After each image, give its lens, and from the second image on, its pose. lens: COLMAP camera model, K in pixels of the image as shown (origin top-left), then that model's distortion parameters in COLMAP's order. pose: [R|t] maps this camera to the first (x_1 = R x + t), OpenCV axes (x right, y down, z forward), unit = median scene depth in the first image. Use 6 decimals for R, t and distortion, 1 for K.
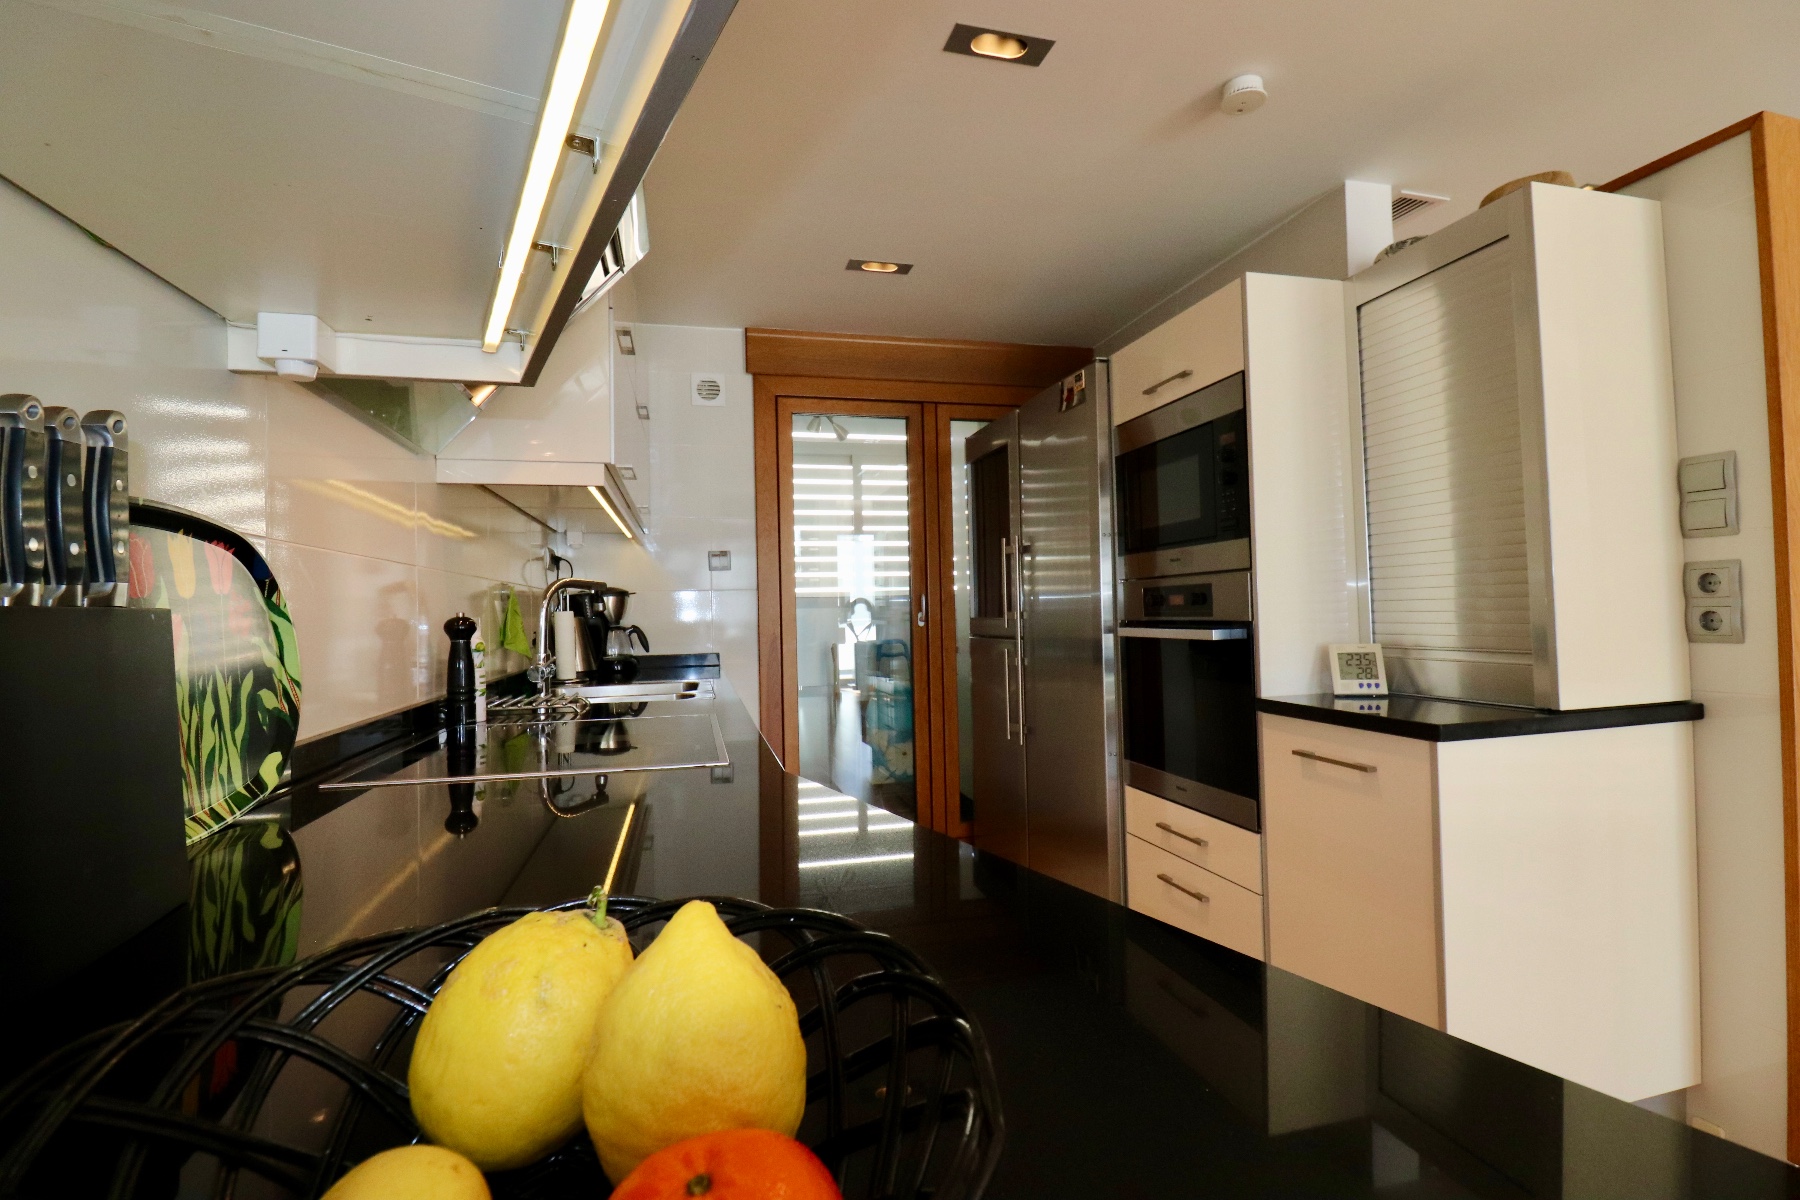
lens RADIAL K [[836.8, 0, 908.4], [0, 836.8, 600.2], [0, 0, 1]] dist [-0.000603, -0.010875]
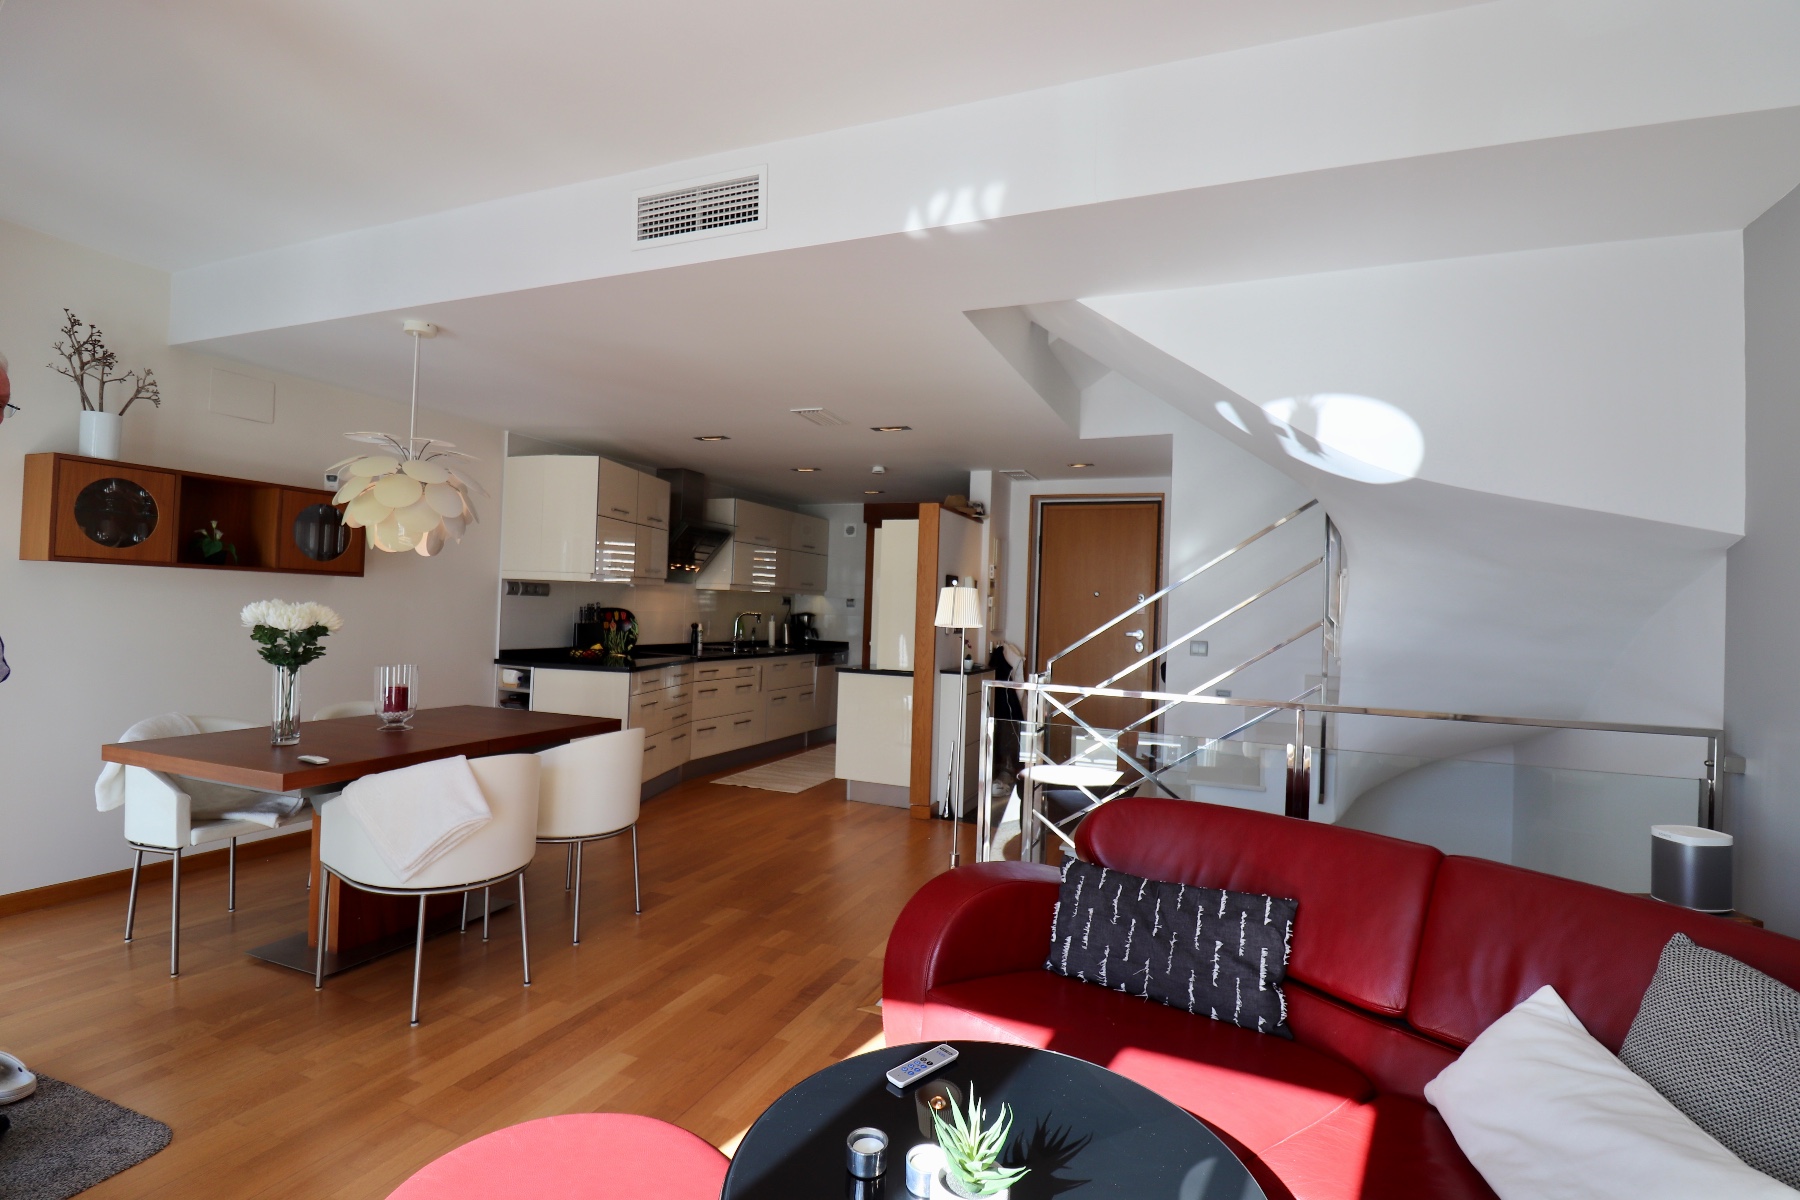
lens RADIAL K [[836.8, 0, 908.4], [0, 836.8, 600.2], [0, 0, 1]] dist [-0.000603, -0.010875]
pose [[0.796653, 0.044562, -0.602792, 2.504640], [-0.045719, 0.998864, 0.013420, -0.176882], [0.602706, 0.016868, 0.797785, -1.476289]]
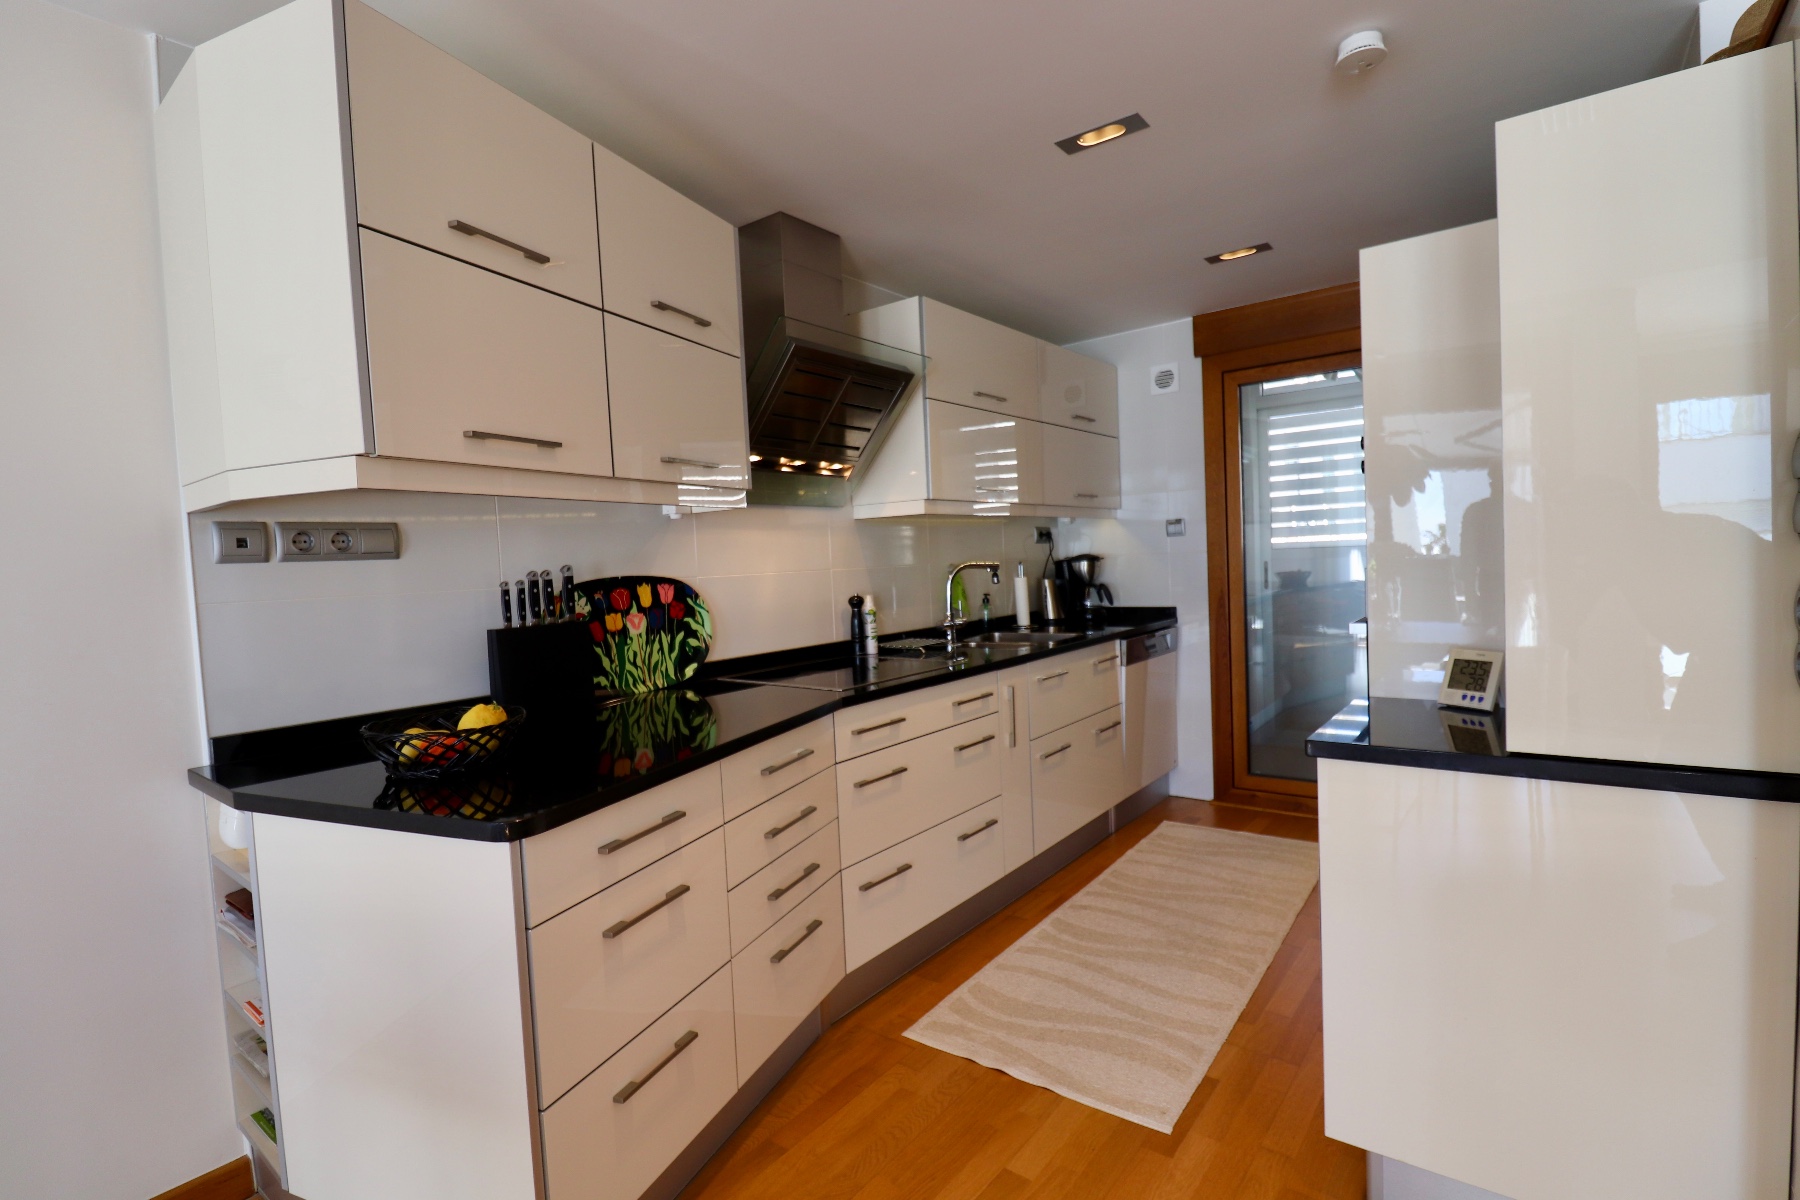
lens RADIAL K [[836.8, 0, 908.4], [0, 836.8, 600.2], [0, 0, 1]] dist [-0.000603, -0.010875]
pose [[0.611896, 0.034829, -0.790171, 0.884621], [0.040855, 0.996305, 0.075552, -0.093724], [0.789882, -0.078513, 0.608212, -0.005647]]
